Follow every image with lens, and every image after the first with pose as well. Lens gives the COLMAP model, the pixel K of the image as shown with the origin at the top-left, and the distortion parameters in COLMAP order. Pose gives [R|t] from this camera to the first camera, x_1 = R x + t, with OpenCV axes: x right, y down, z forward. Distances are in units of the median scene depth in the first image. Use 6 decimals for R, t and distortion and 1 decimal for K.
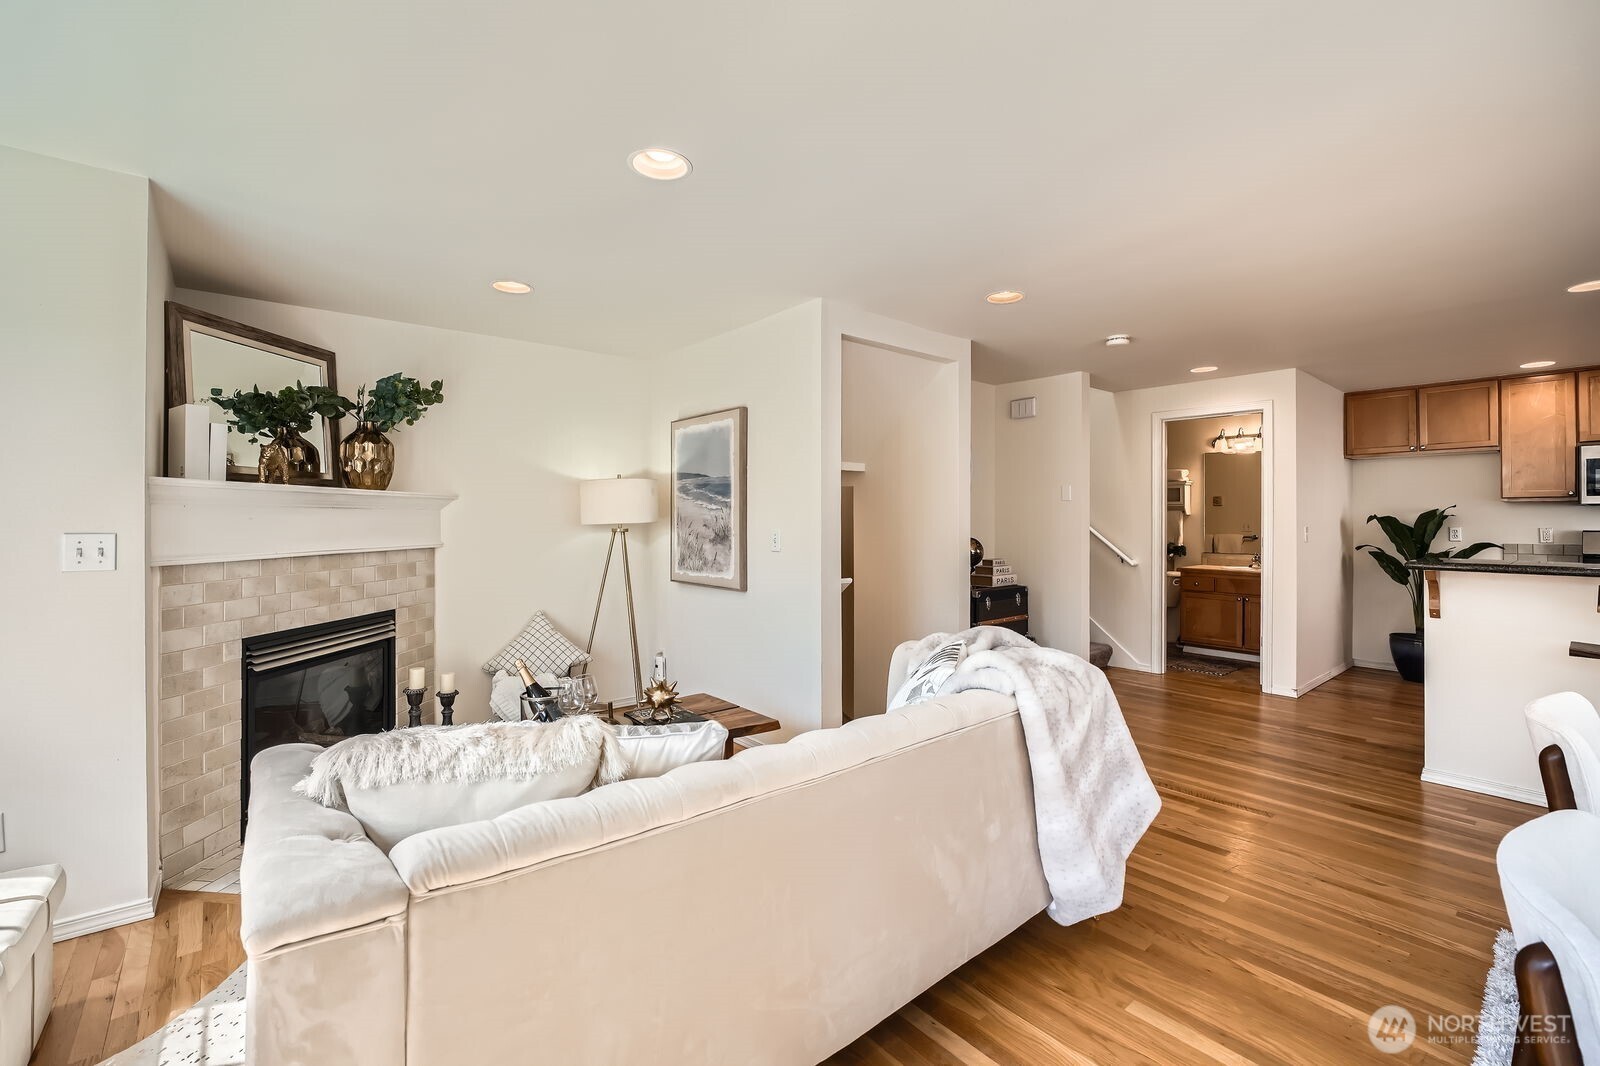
lens RADIAL K [[684.2, 0, 790.3], [0, 684.2, 514.1], [0, 0, 1]] dist [-0.011686, 0.000680]
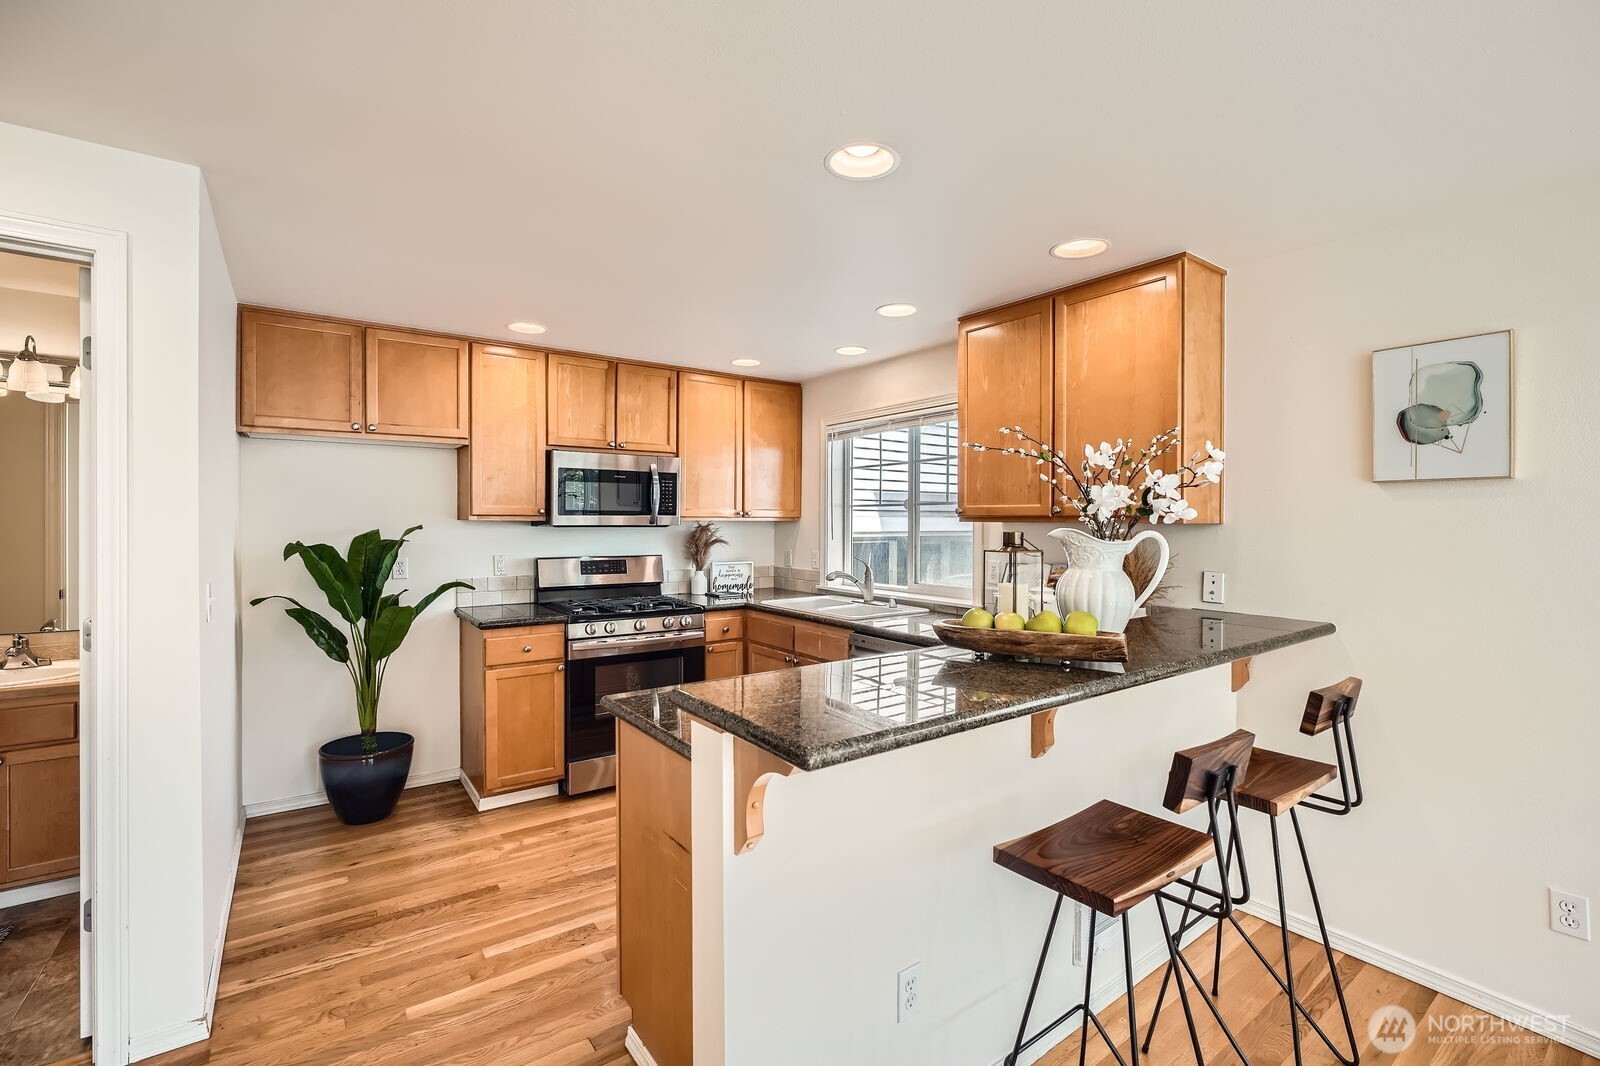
lens RADIAL K [[694.7, 0, 791.9], [0, 694.7, 525.9], [0, 0, 1]] dist [-0.014212, 0.000039]
pose [[0.071109, -0.009904, 0.997419, 0.452220], [-0.010012, 0.999893, 0.010642, -0.028922], [-0.997418, -0.010742, 0.071002, 0.753277]]
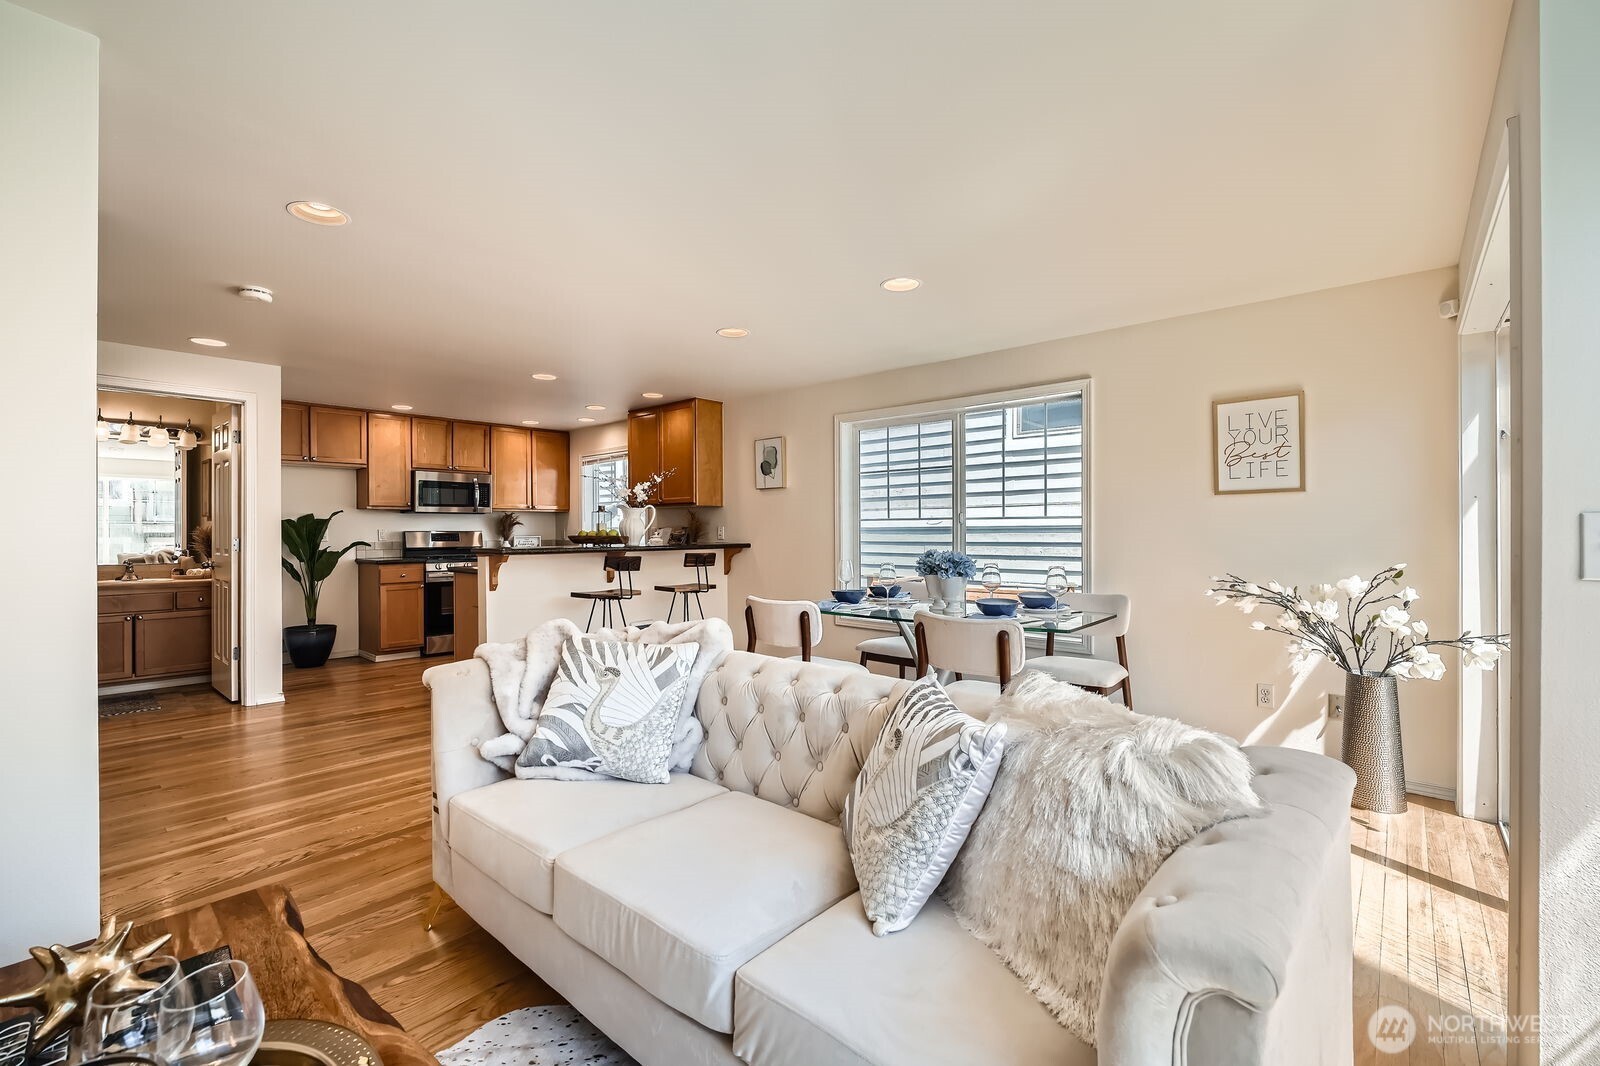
lens RADIAL K [[689.0, 0, 802.7], [0, 689.0, 530.7], [0, 0, 1]] dist [-0.016980, -0.000452]
pose [[-0.152669, -0.000796, 0.988277, -0.405036], [-0.002866, 0.999996, 0.000363, 0.023930], [-0.988273, -0.002777, -0.152671, 0.471651]]
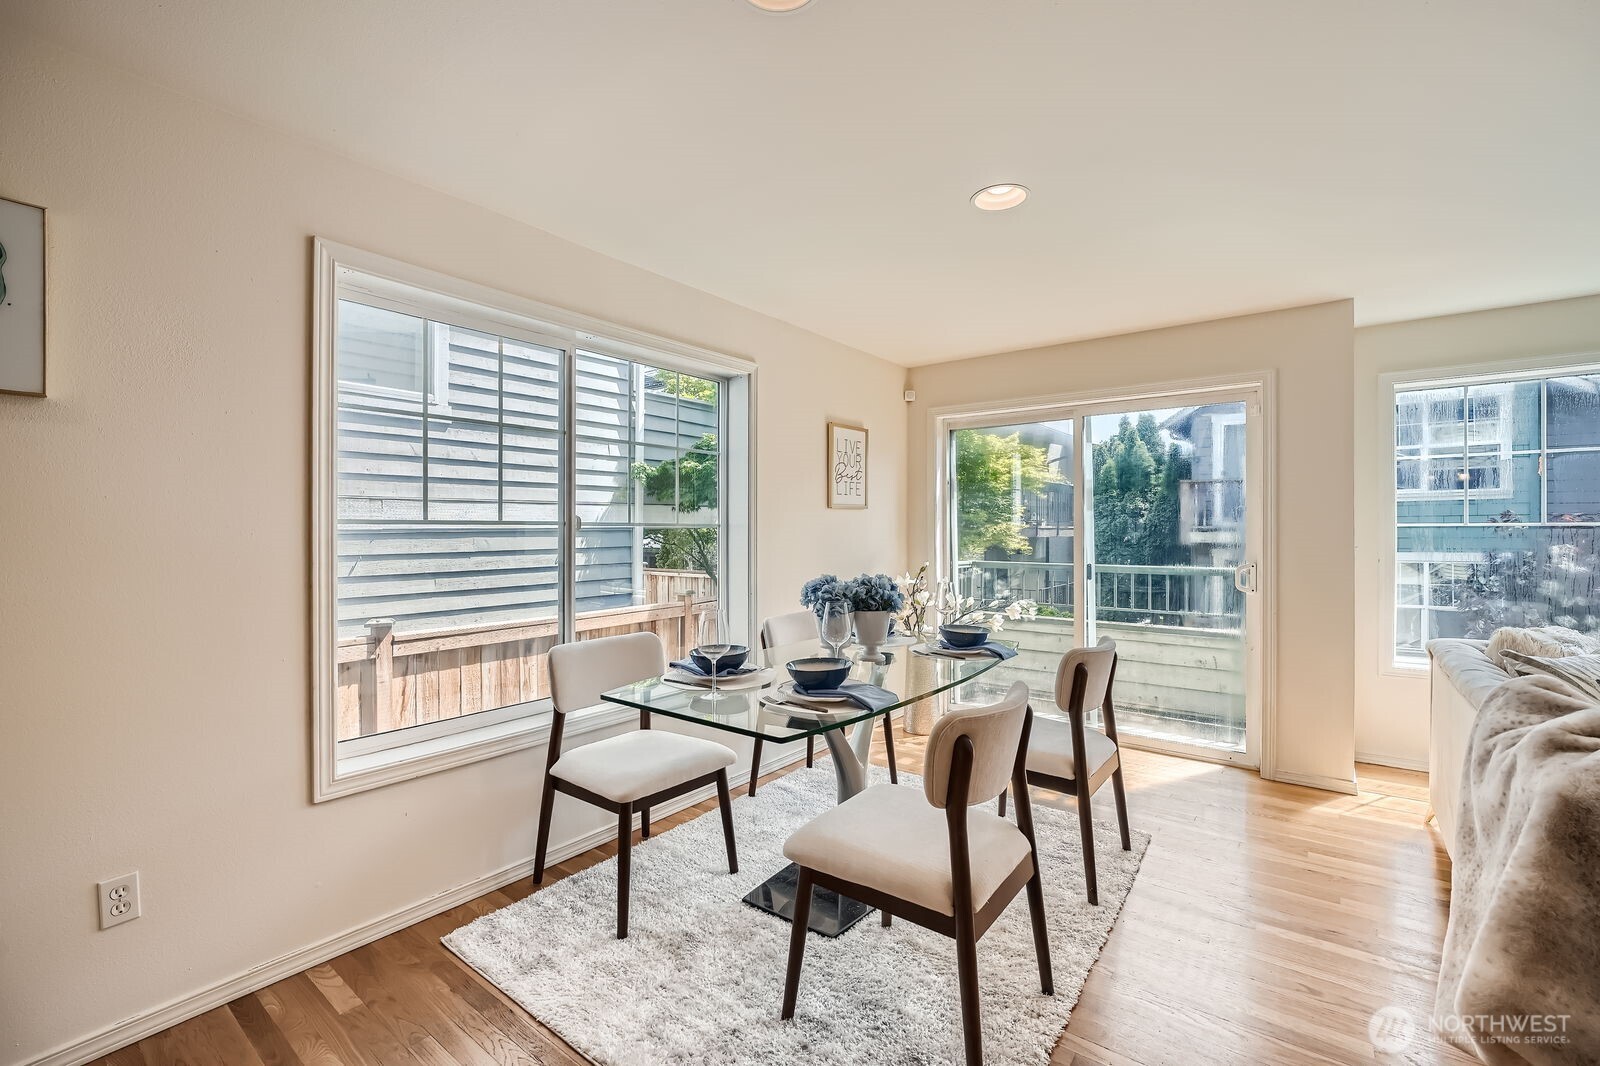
lens RADIAL K [[689.0, 0, 797.0], [0, 689.0, 530.8], [0, 0, 1]] dist [-0.016980, -0.000452]
pose [[-0.975663, -0.002771, -0.219258, 0.630596], [-0.002277, 0.999994, -0.002508, 0.011391], [0.219264, -0.001947, -0.975664, 0.744611]]
